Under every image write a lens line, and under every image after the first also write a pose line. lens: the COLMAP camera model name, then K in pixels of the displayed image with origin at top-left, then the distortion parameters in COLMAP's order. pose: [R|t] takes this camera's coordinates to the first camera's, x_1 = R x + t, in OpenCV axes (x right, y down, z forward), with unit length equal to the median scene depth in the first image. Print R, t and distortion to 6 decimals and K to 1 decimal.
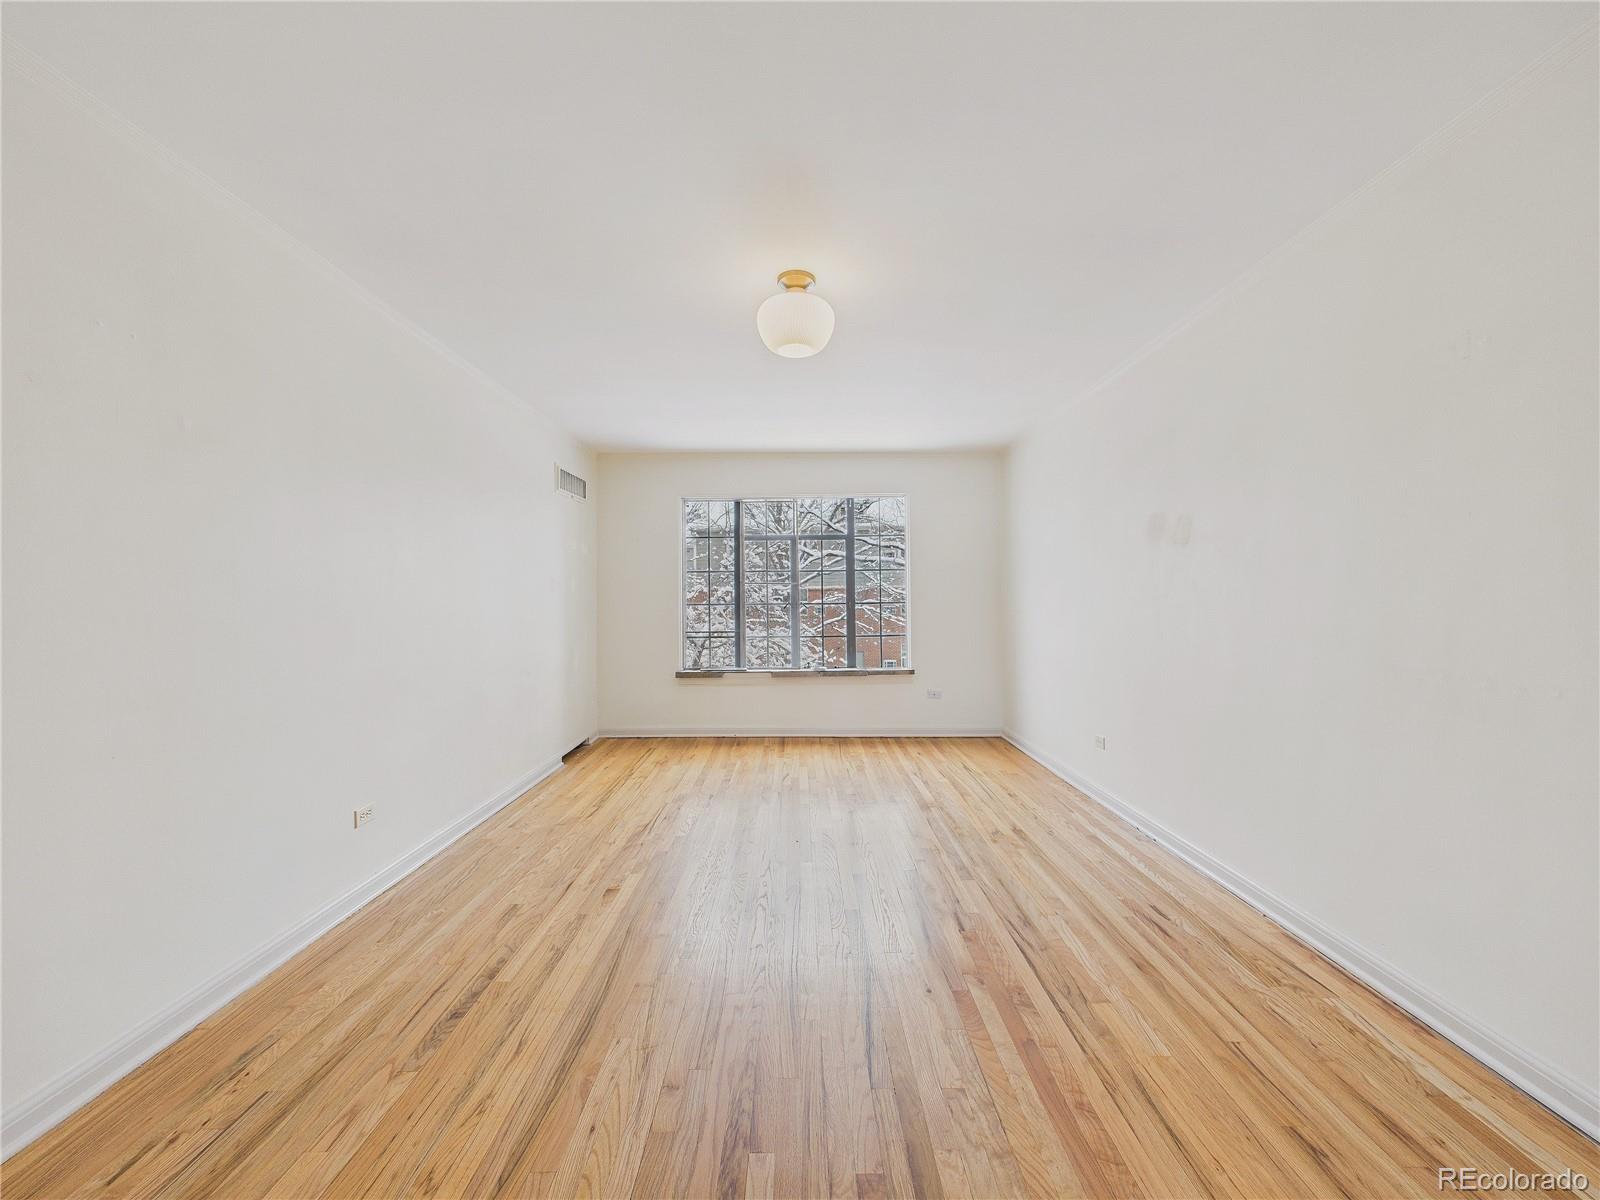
lens RADIAL K [[634.1, 0, 800.0], [0, 634.1, 600.0], [0, 0, 1]] dist [0.000337, -0.000003]
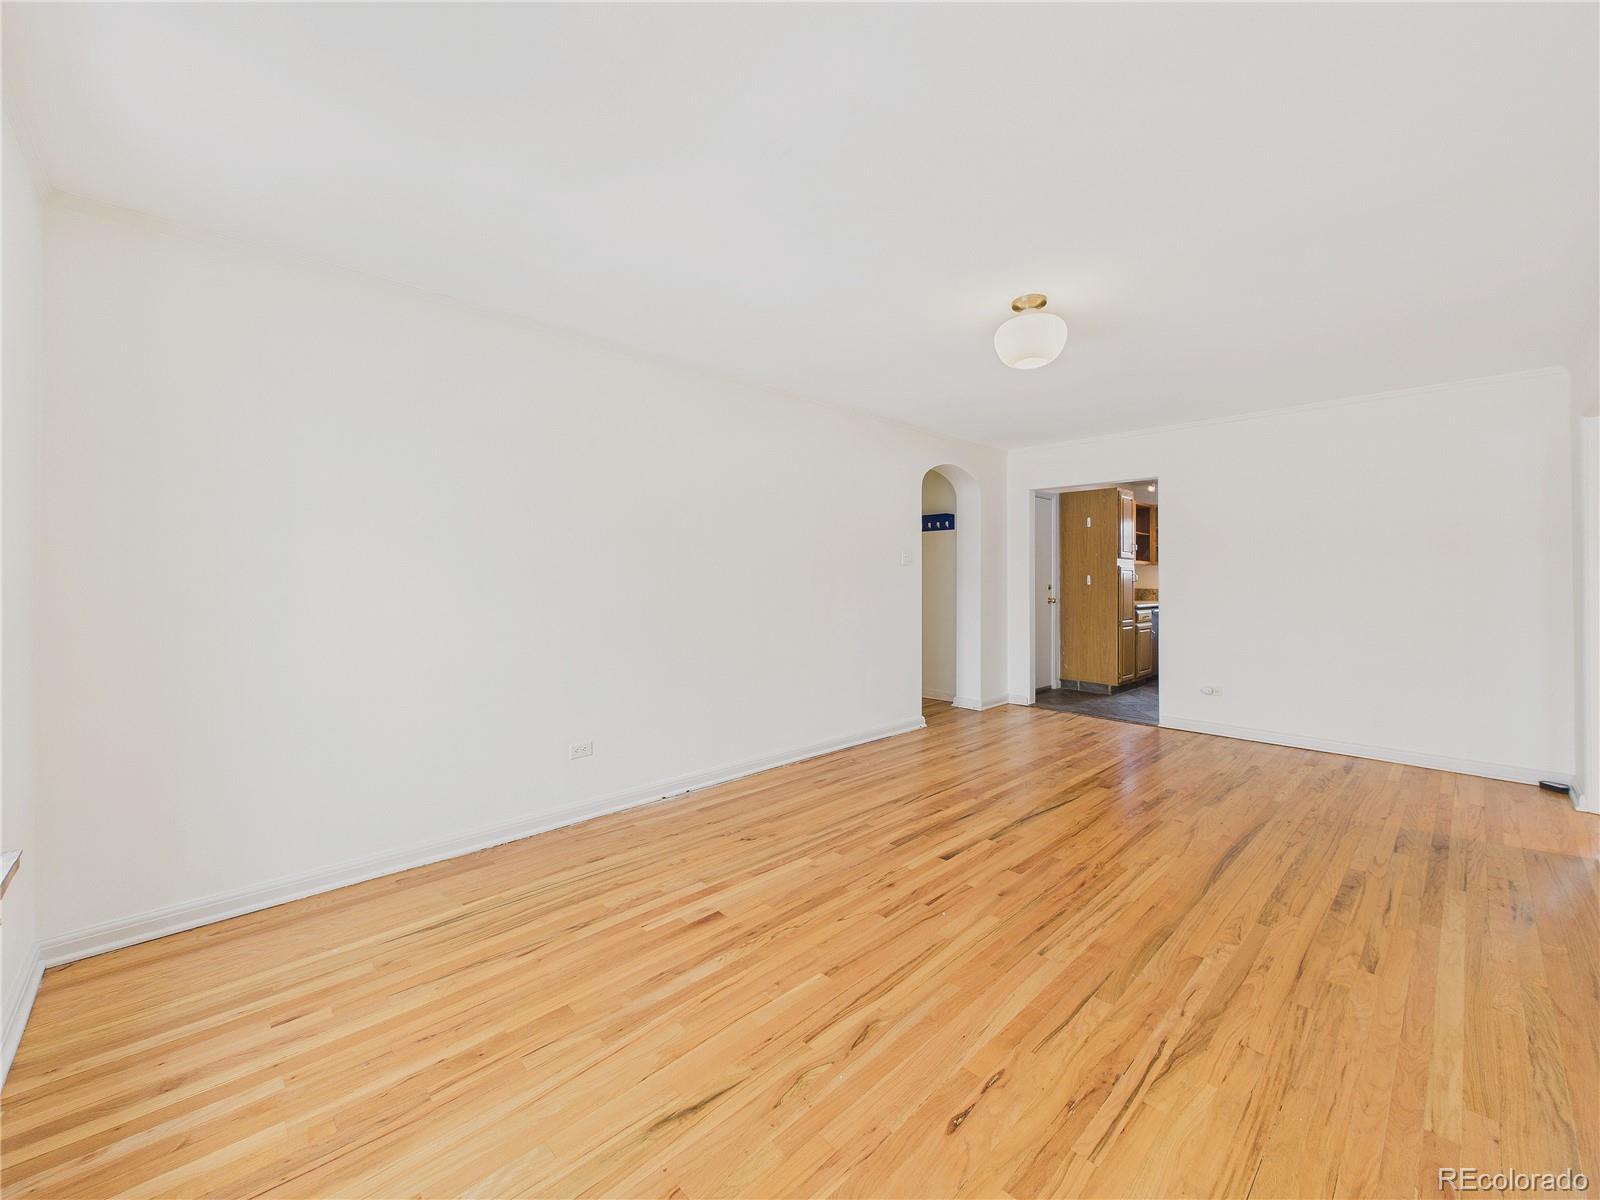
lens RADIAL K [[673.4, 0, 809.4], [0, 673.4, 598.9], [0, 0, 1]] dist [-0.000862, -0.000424]
pose [[-0.708342, -0.012024, 0.705767, -0.627077], [0.009219, 0.999612, 0.026283, 0.004415], [-0.705810, 0.025124, -0.707956, 2.390699]]
